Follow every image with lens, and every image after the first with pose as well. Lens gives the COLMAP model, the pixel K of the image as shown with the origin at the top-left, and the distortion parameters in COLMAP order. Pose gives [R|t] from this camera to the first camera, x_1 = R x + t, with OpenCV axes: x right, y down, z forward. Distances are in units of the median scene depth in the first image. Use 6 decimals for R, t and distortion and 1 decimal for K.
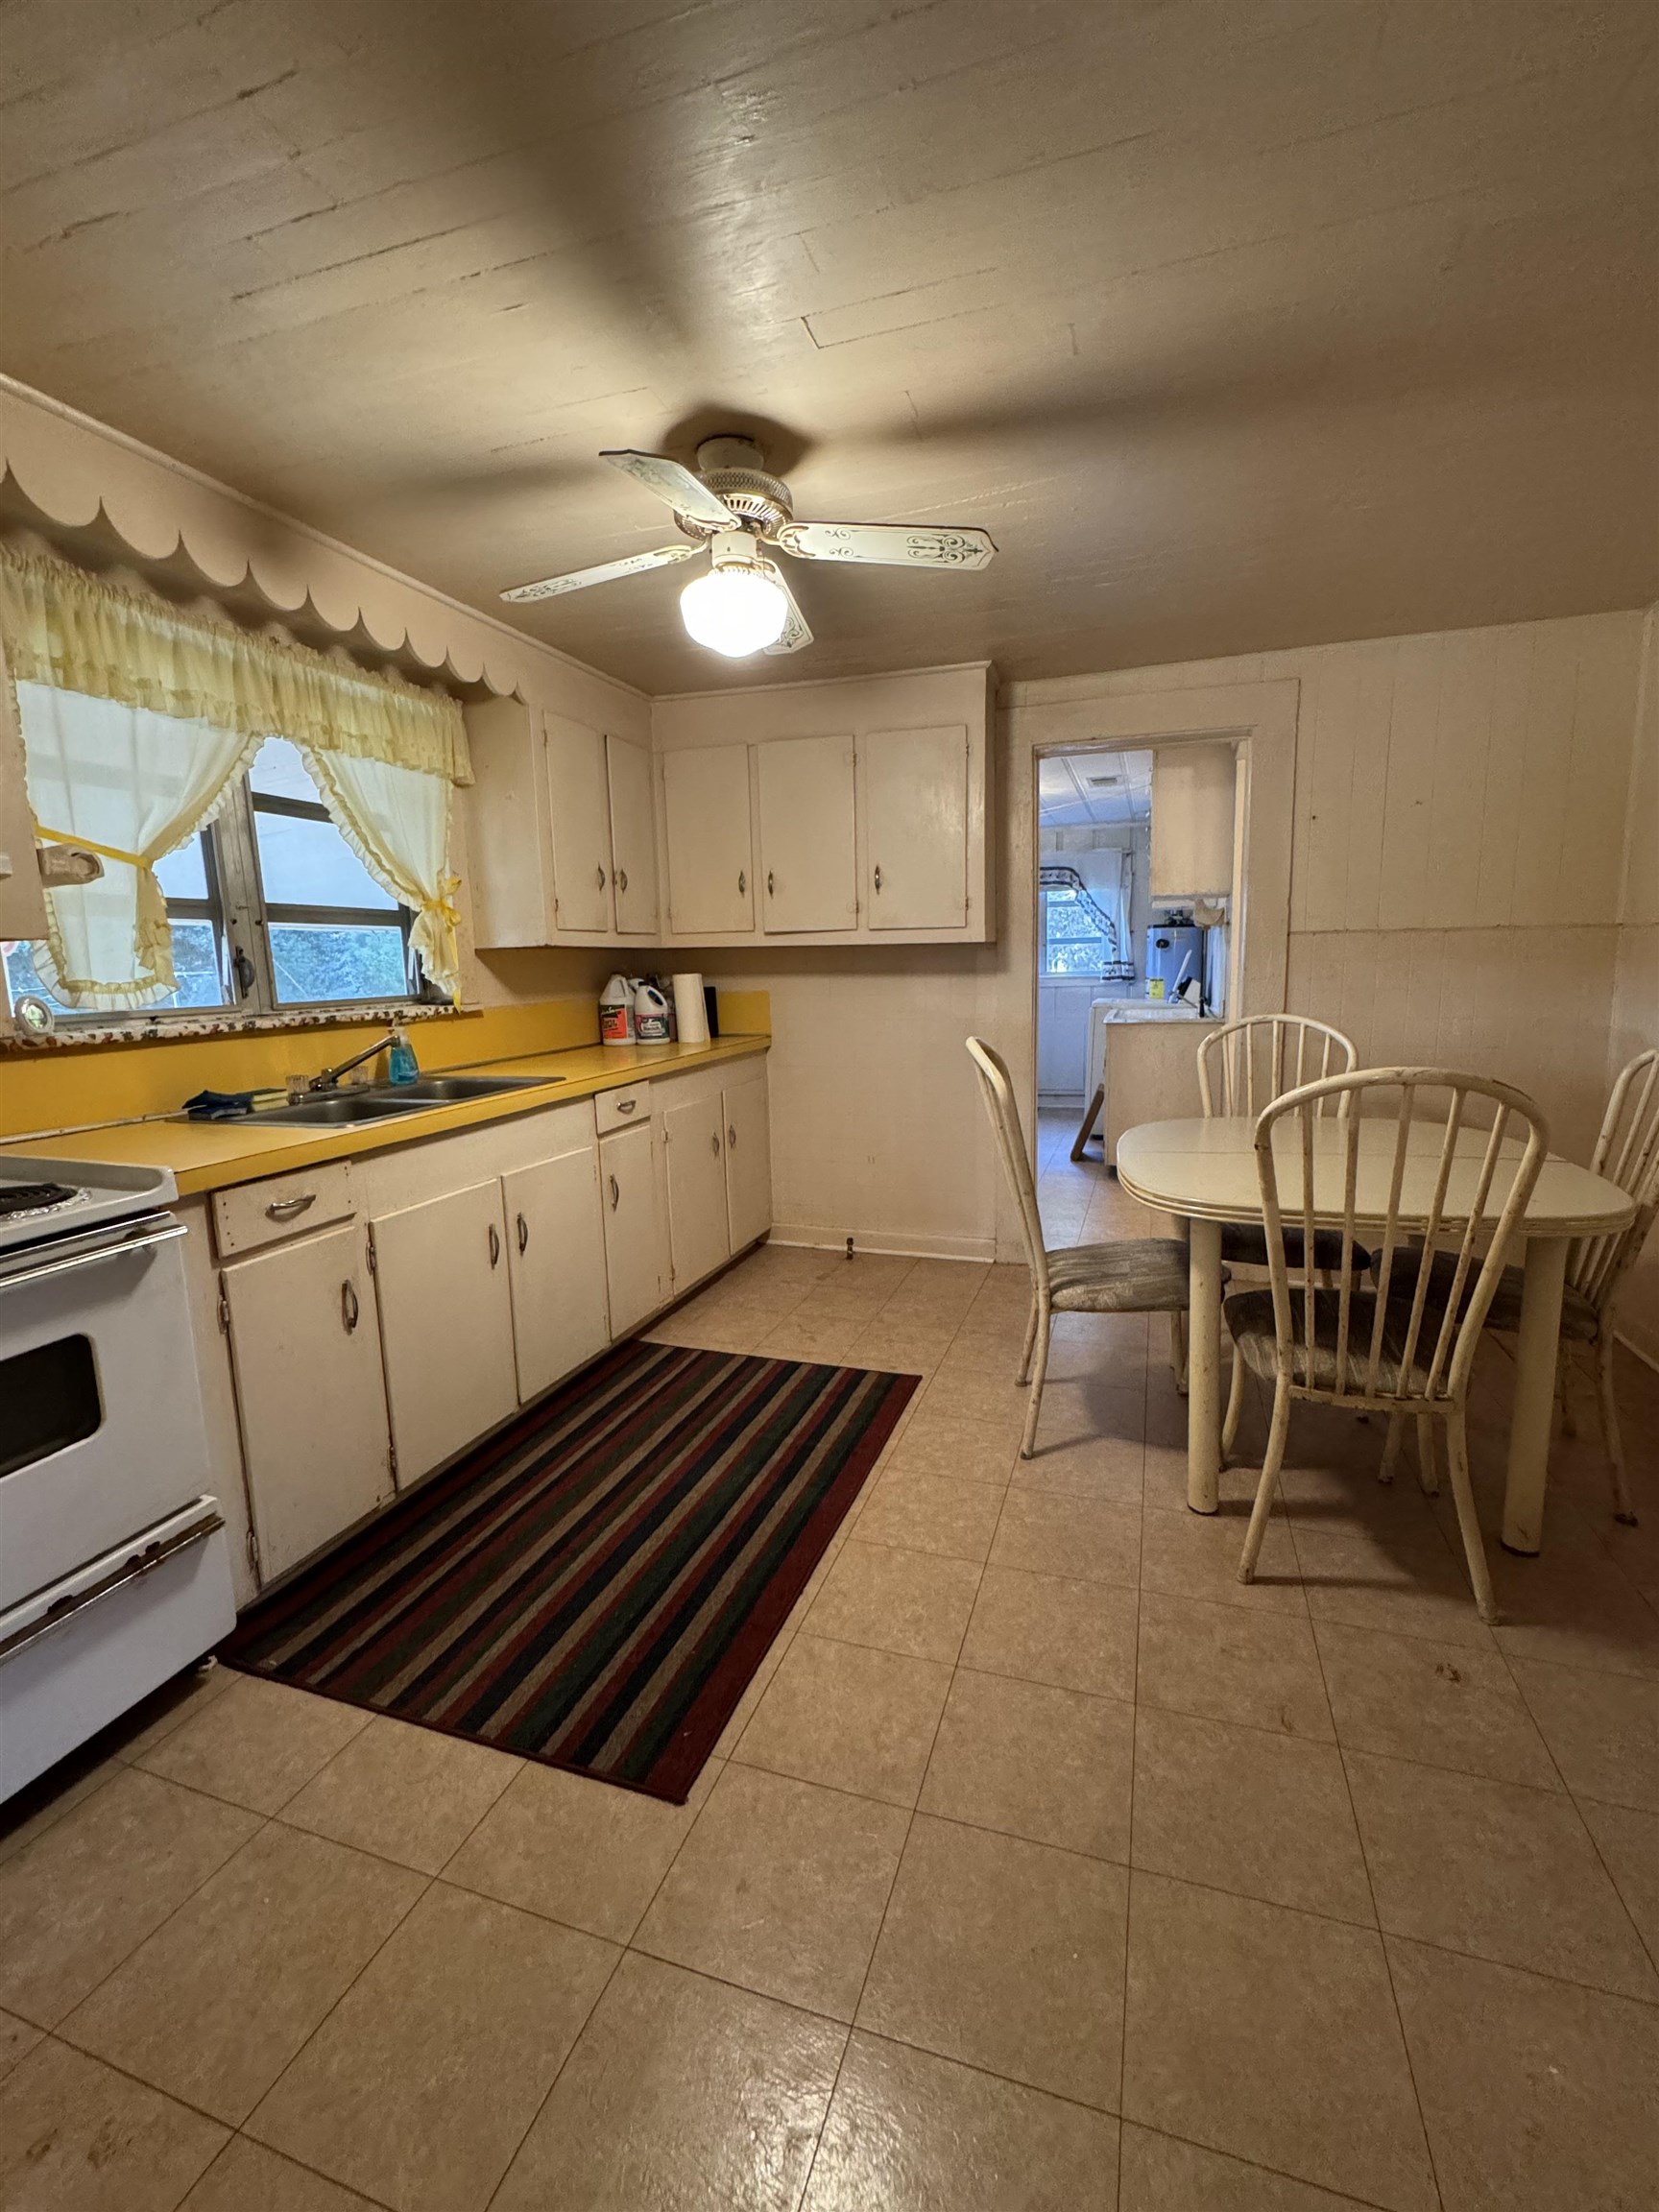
lens RADIAL K [[942.5, 0, 817.1], [0, 942.5, 1096.2], [0, 0, 1]] dist [-0.001430, -0.000215]
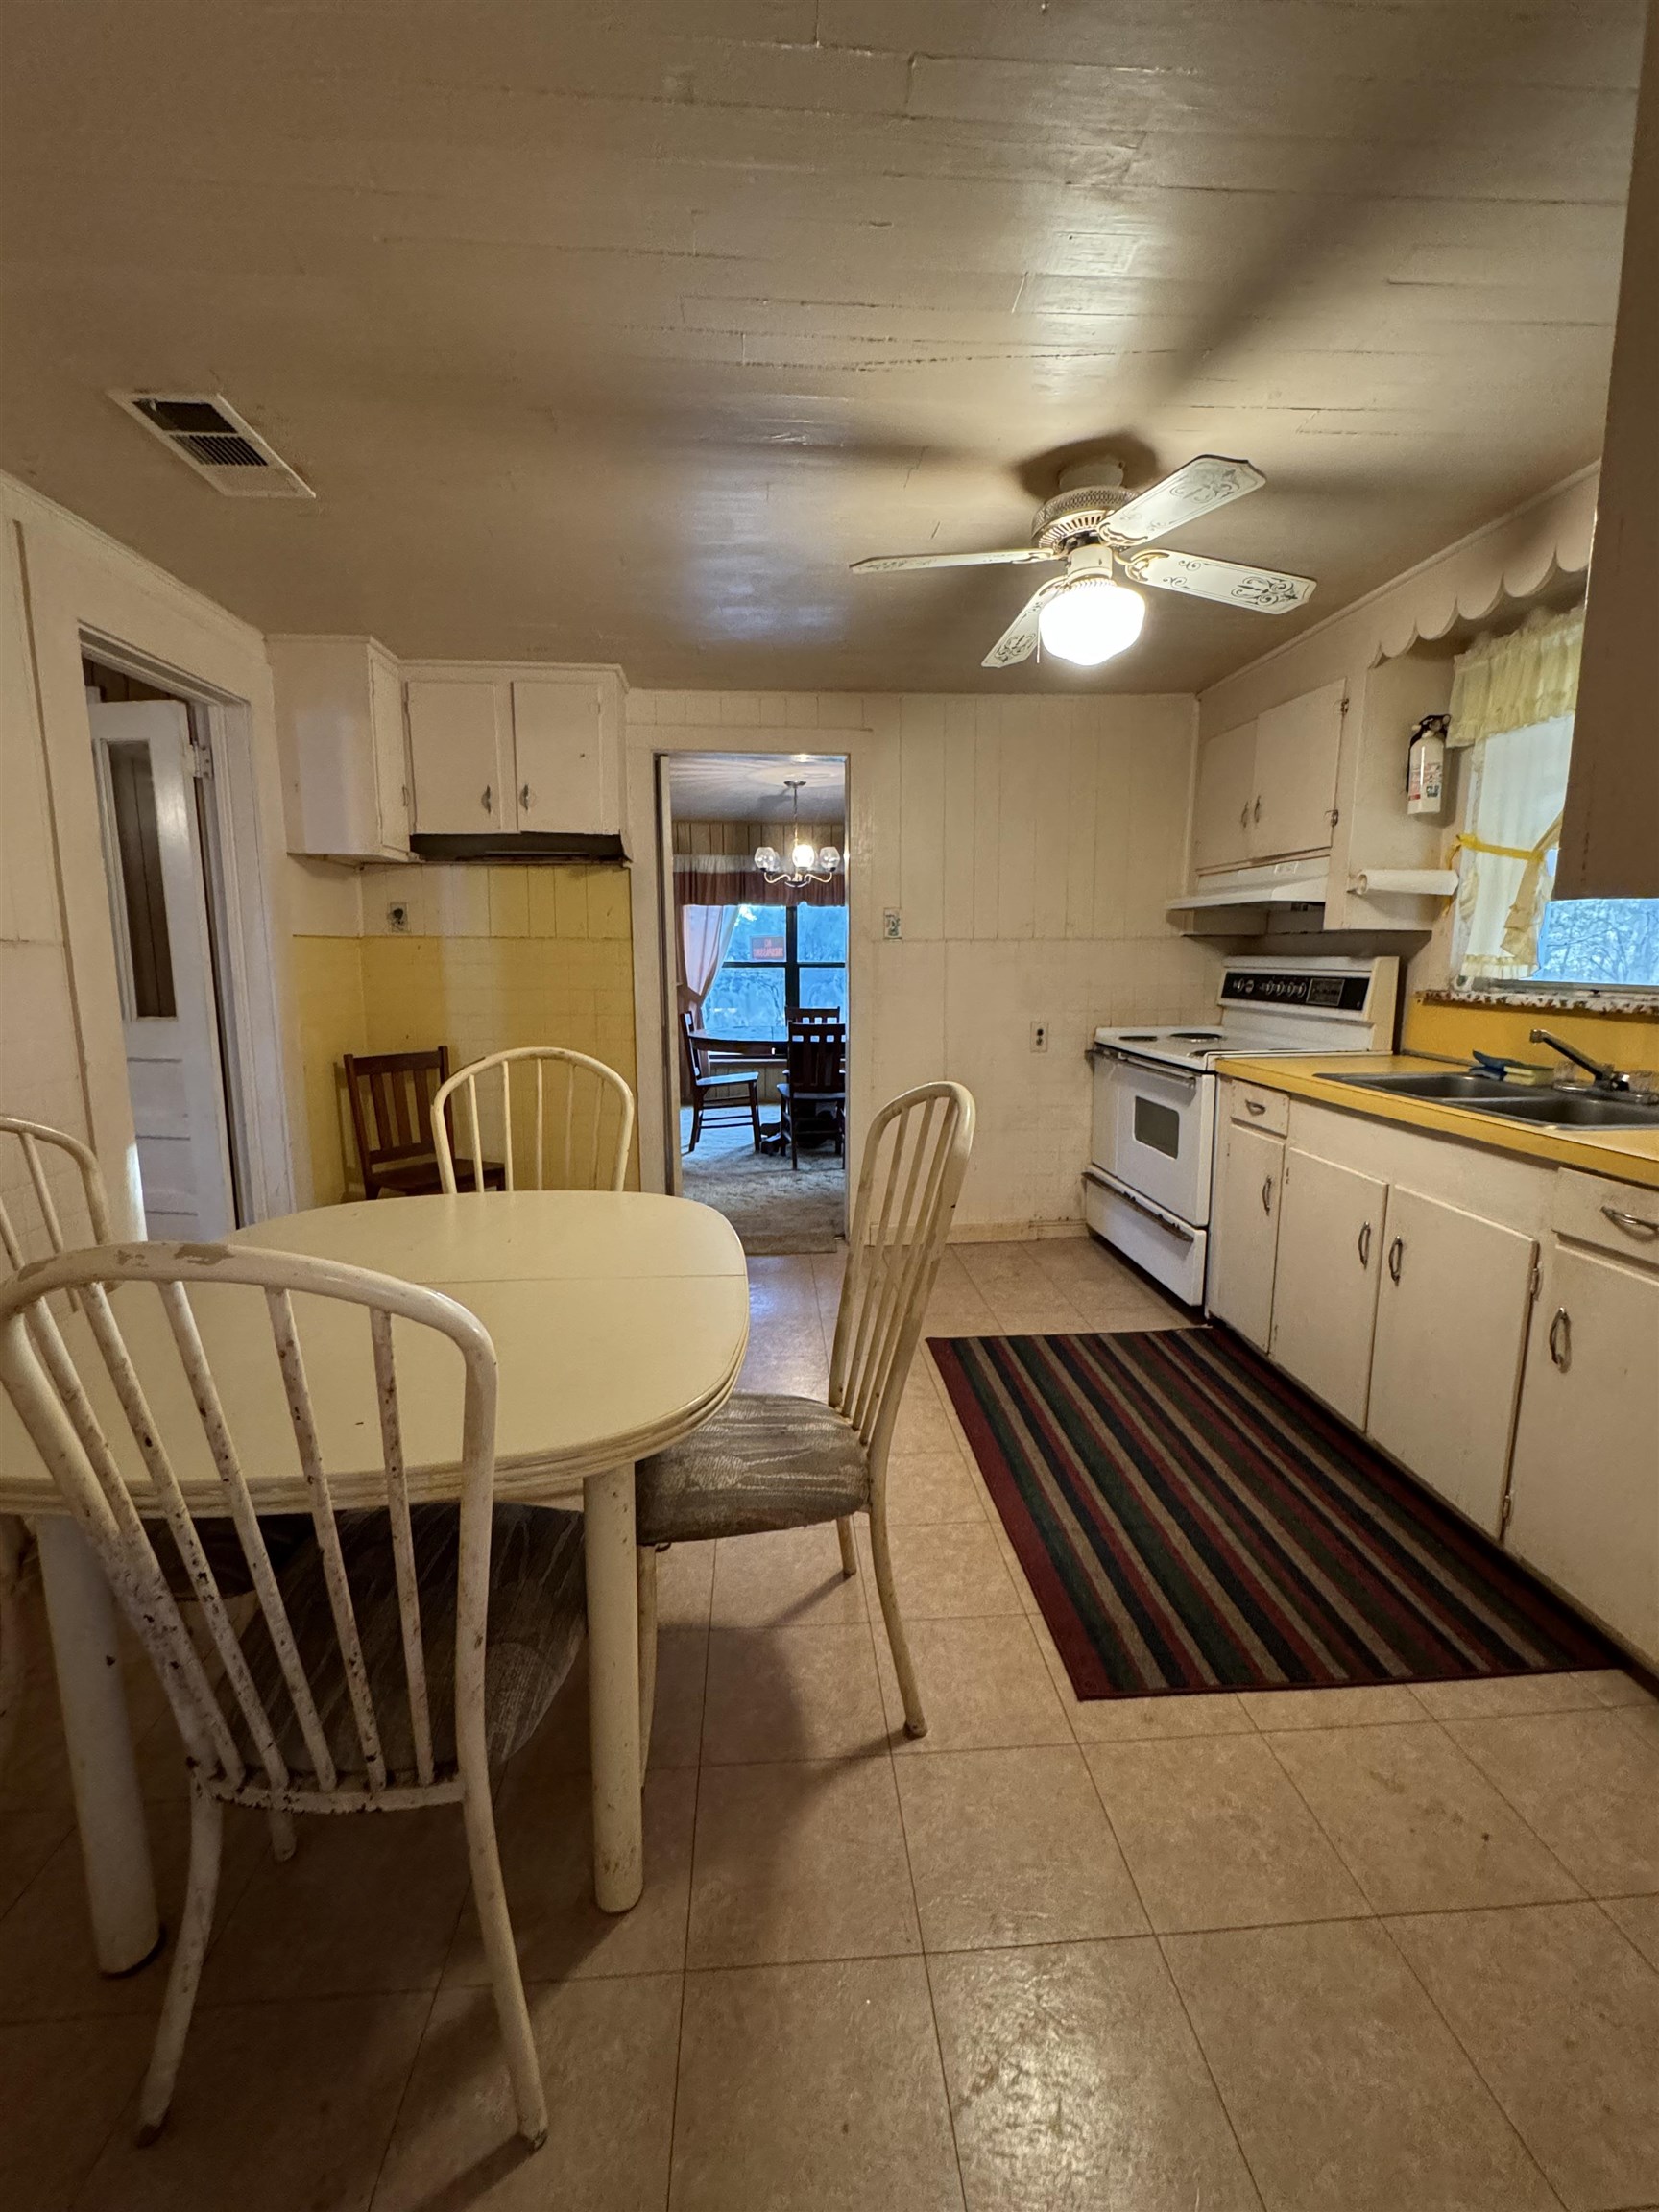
lens RADIAL K [[942.5, 0, 817.1], [0, 942.5, 1096.2], [0, 0, 1]] dist [-0.001430, -0.000215]
pose [[-0.919084, 0.085949, -0.384575, 0.533764], [-0.031847, 0.956531, 0.289888, -0.249543], [0.392773, 0.278679, -0.876394, 1.611476]]
